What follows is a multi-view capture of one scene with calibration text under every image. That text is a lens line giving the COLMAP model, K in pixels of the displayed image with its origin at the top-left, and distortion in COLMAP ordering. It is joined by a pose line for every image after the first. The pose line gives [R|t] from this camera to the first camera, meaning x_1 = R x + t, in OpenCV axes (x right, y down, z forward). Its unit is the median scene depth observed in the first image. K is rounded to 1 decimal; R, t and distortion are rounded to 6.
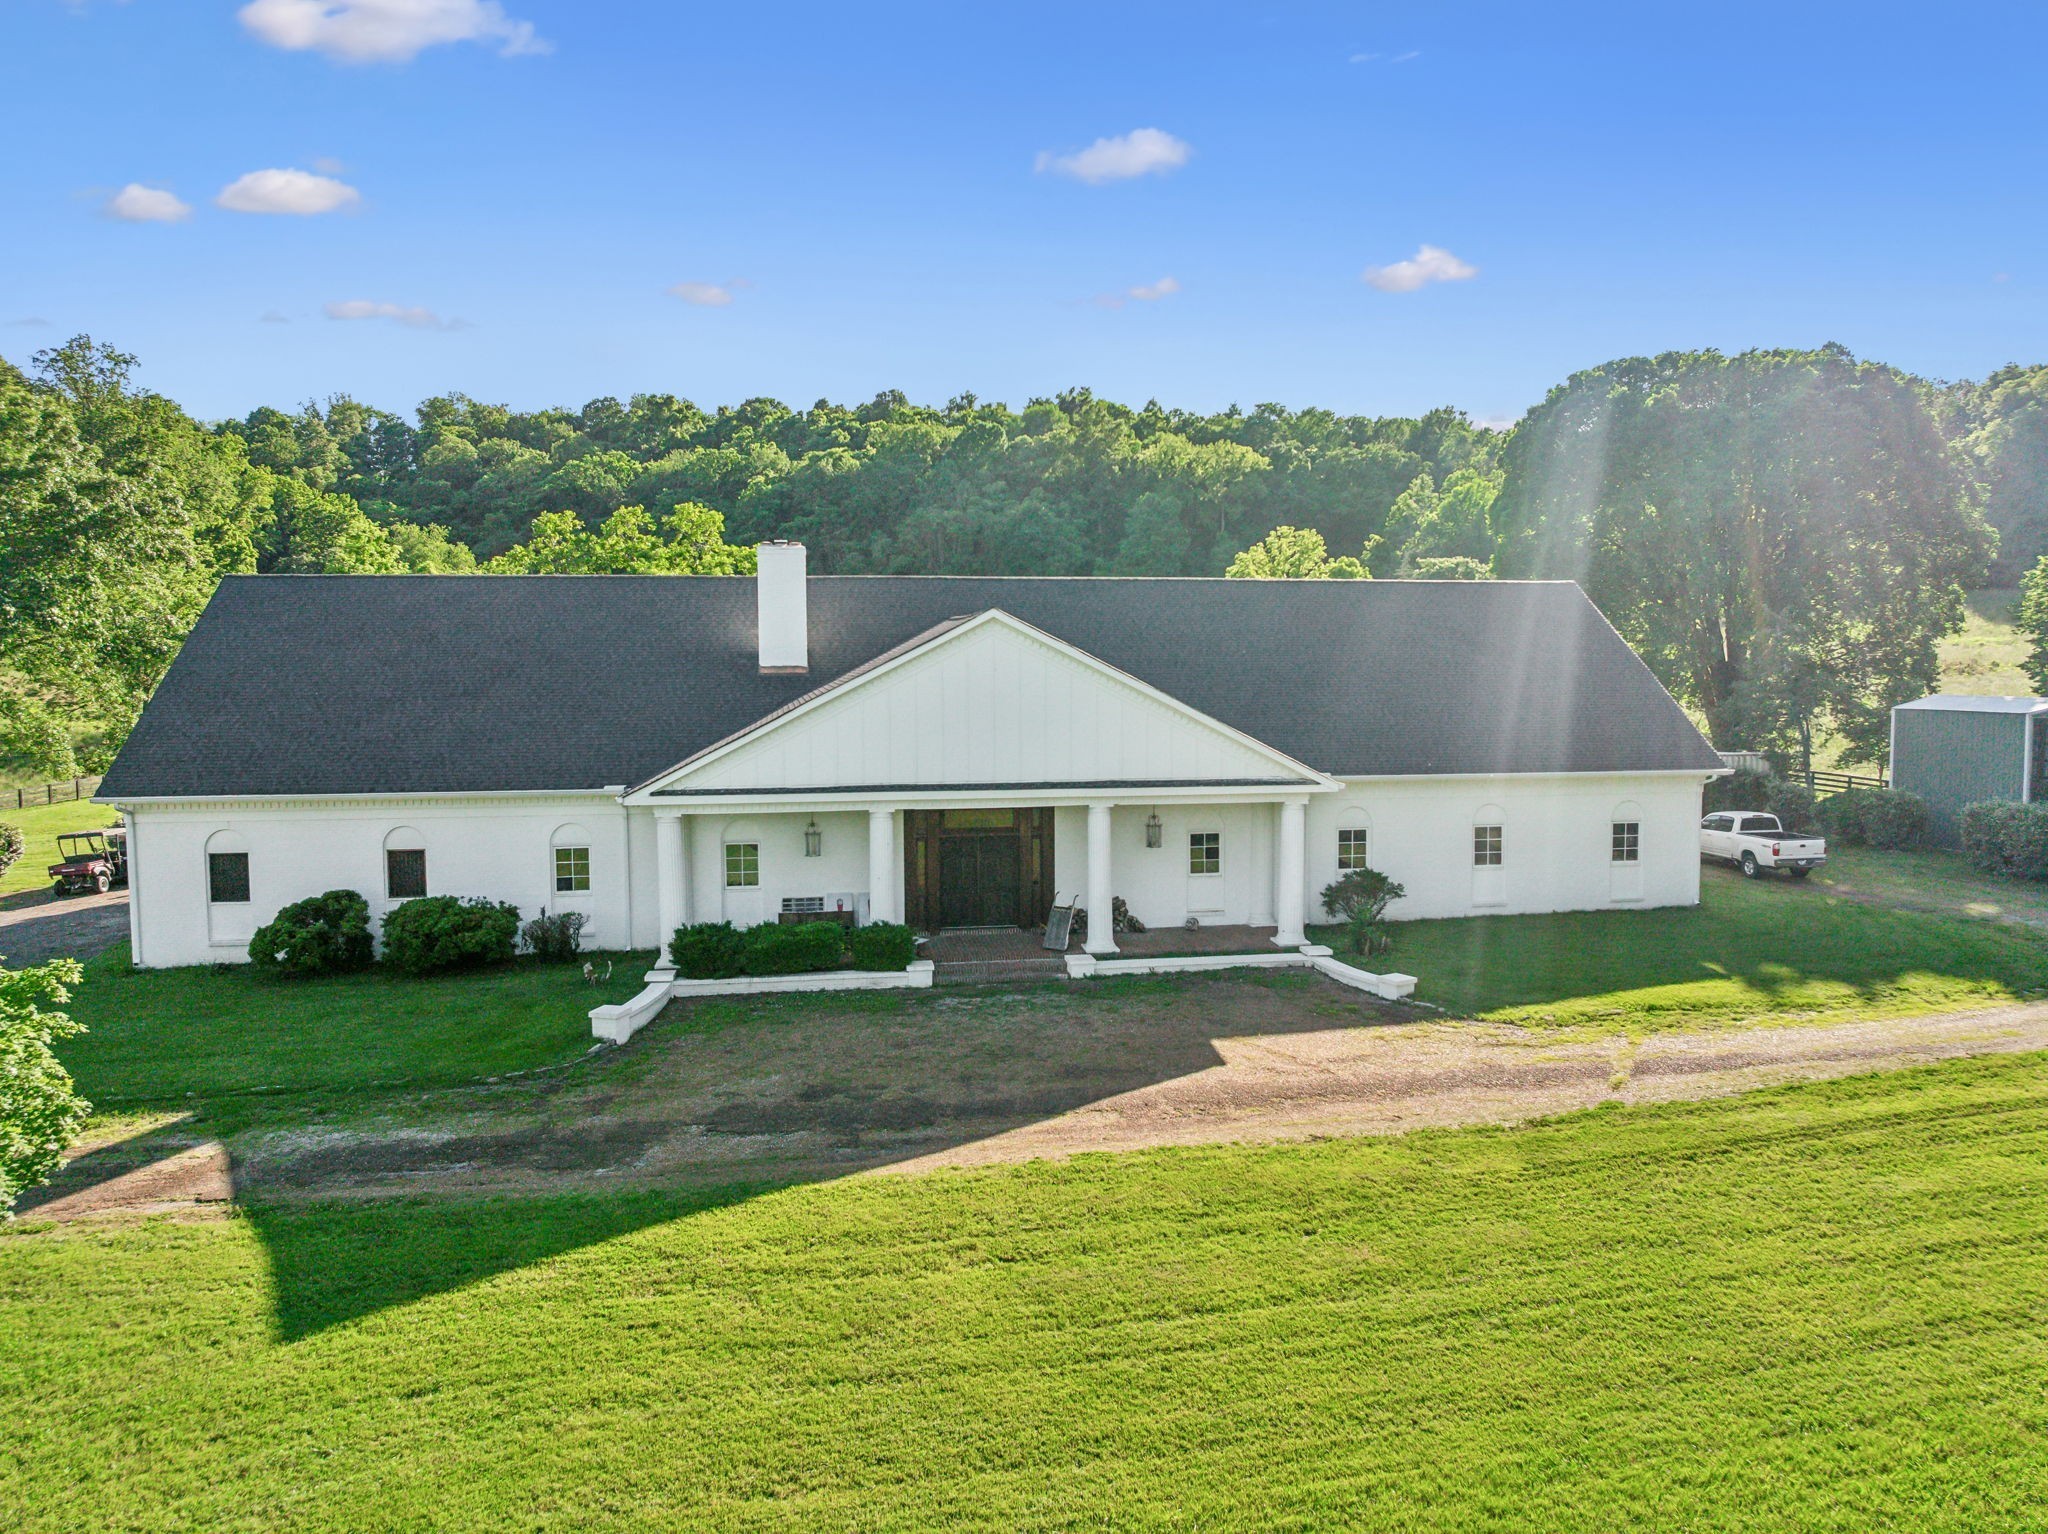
lens RADIAL K [[1462.6, 0, 1027.5], [0, 1462.6, 765.3], [0, 0, 1]] dist [-0.039096, 0.006070]
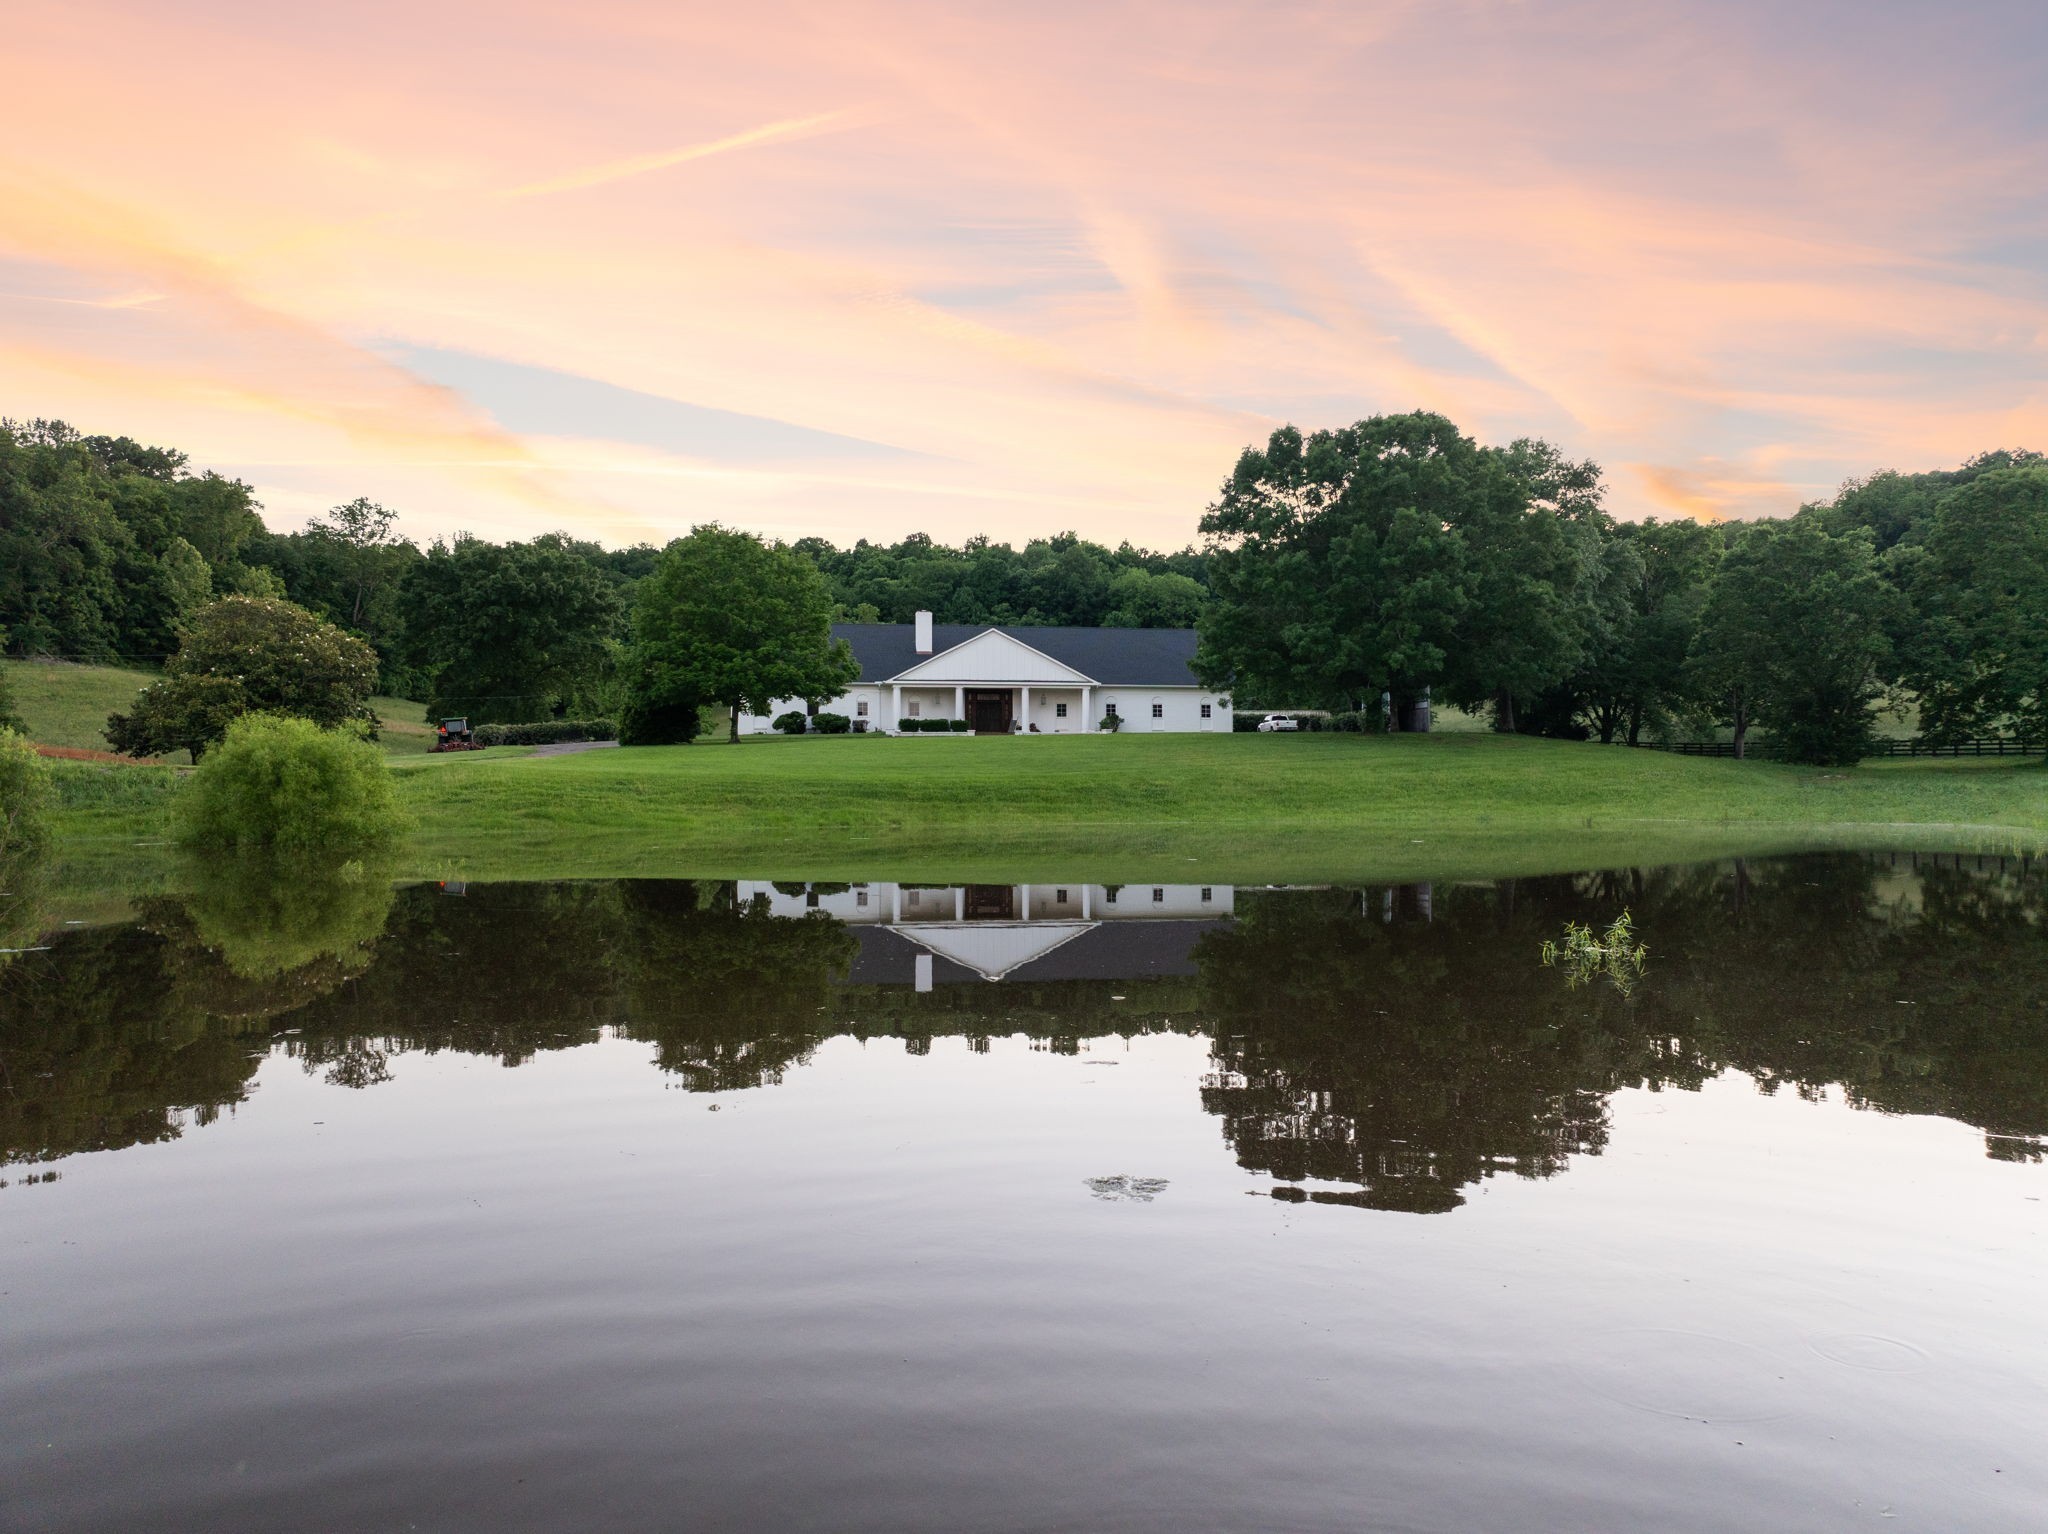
lens RADIAL K [[1462.6, 0, 1021.9], [0, 1462.6, 767.3], [0, 0, 1]] dist [-0.039096, 0.006070]
pose [[0.999936, -0.001526, -0.011216, 0.071726], [0.000569, 0.996390, -0.084895, 0.436501], [0.011305, 0.084883, 0.996327, -2.042886]]
